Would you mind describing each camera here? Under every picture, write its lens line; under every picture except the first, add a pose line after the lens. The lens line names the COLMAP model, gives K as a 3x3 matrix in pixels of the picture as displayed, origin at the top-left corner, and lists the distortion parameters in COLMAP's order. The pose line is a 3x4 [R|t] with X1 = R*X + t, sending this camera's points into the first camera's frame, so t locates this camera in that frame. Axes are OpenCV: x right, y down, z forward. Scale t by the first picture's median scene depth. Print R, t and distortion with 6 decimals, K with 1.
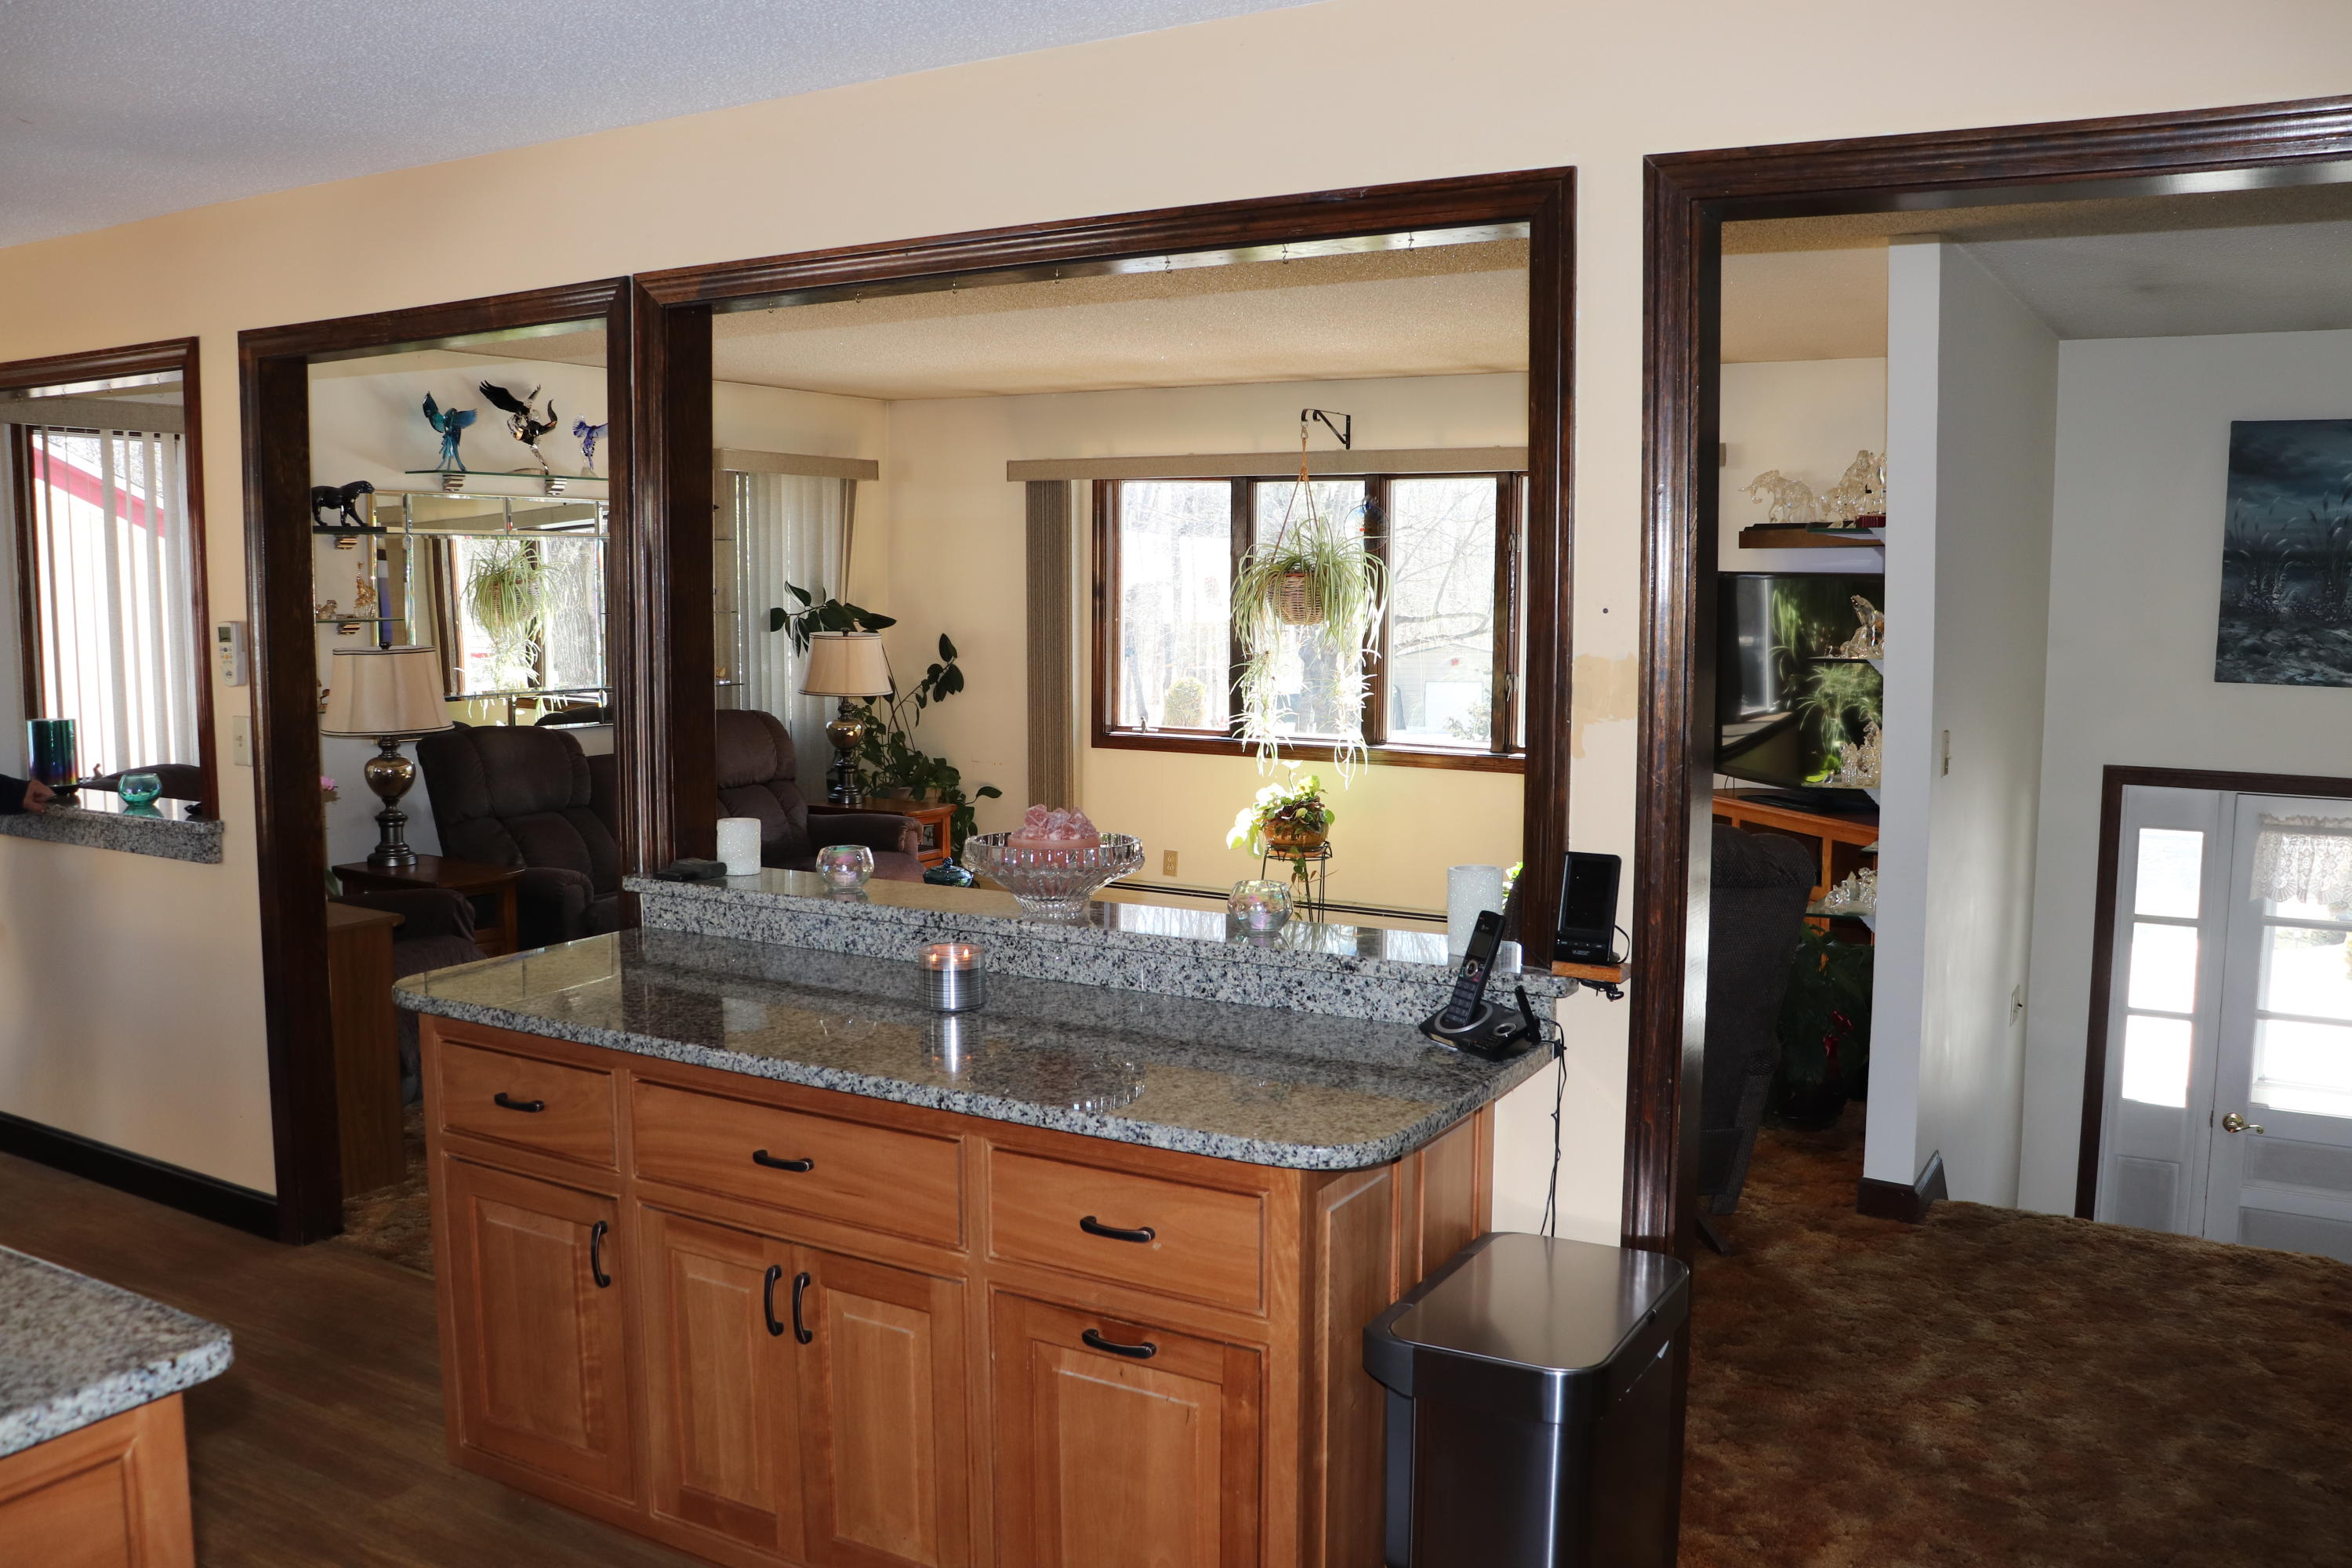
lens RADIAL K [[1937.2, 0, 1184.4], [0, 1937.2, 799.8], [0, 0, 1]] dist [-0.177249, 0.158847]
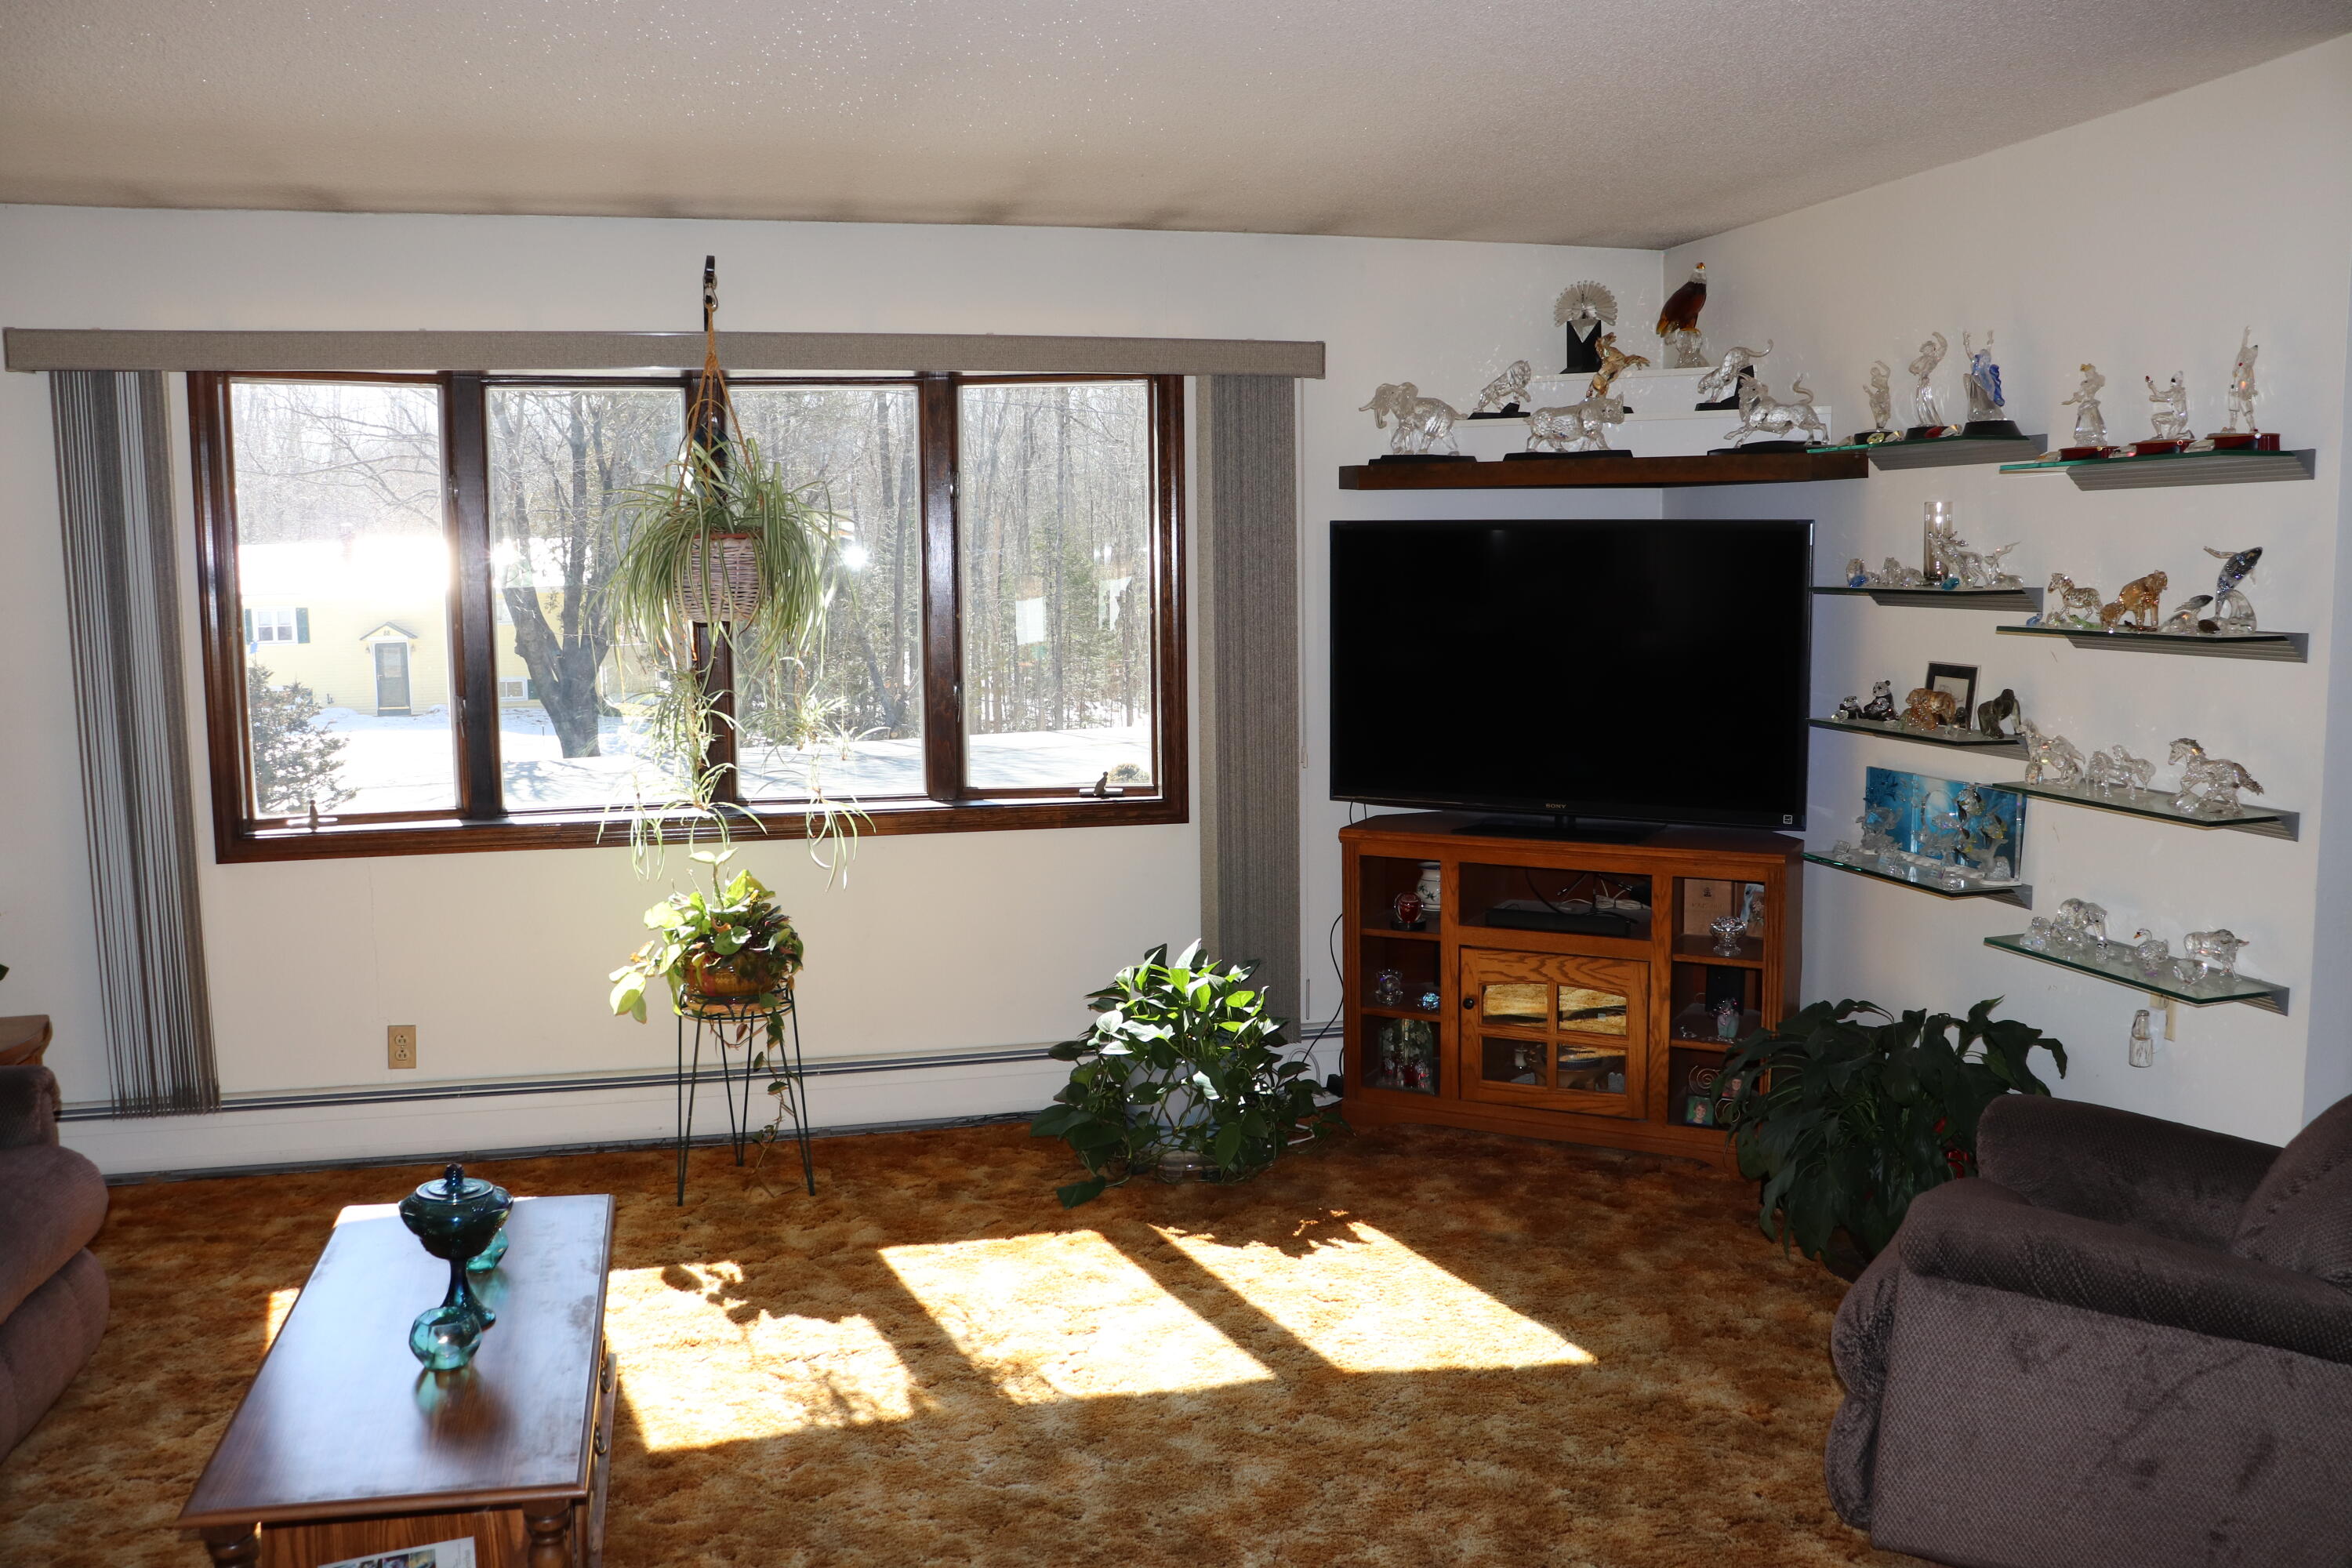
lens RADIAL K [[1937.2, 0, 1185.6], [0, 1937.2, 785.6], [0, 0, 1]] dist [-0.177249, 0.158847]
pose [[0.684123, -0.096952, 0.722894, -0.316767], [0.091158, 0.994720, 0.047139, -0.064346], [-0.723647, 0.033649, 0.689349, 0.569966]]
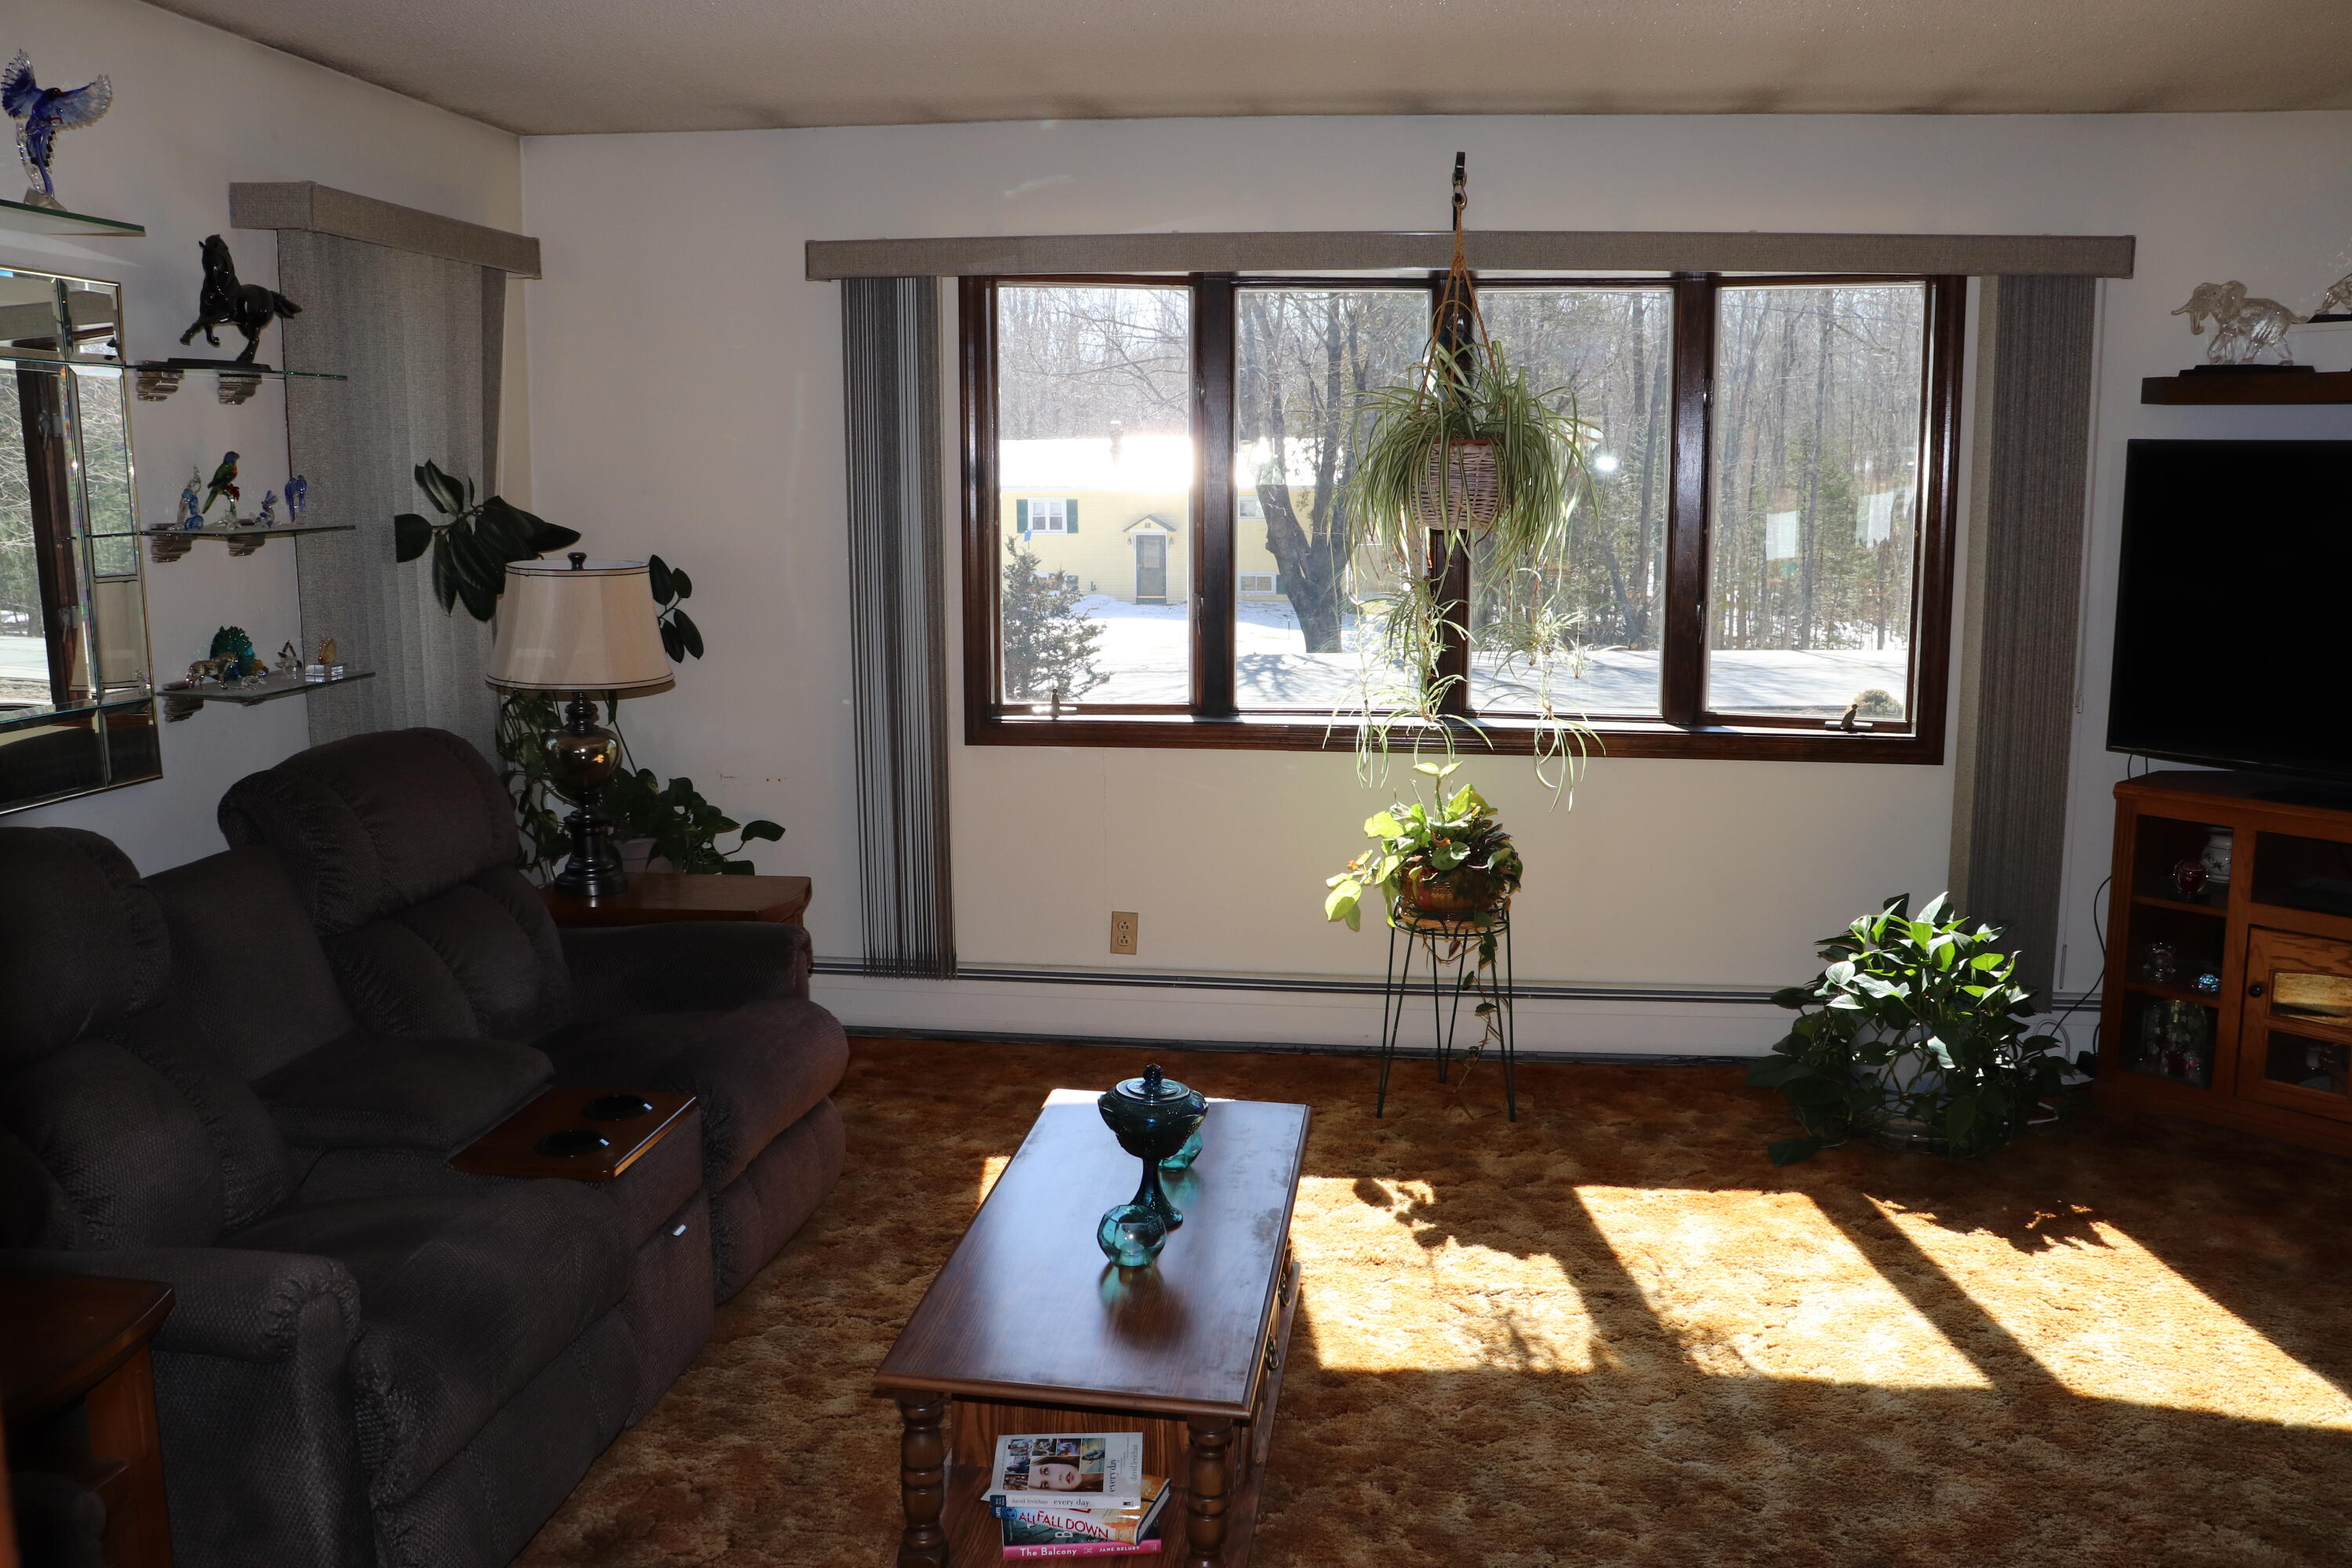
lens RADIAL K [[1937.2, 0, 1180.3], [0, 1937.2, 783.6], [0, 0, 1]] dist [-0.177249, 0.158847]
pose [[0.907524, -0.073787, 0.413468, -0.301849], [0.050392, 0.996465, 0.067223, -0.067163], [-0.416967, -0.040171, 0.908034, 0.587421]]
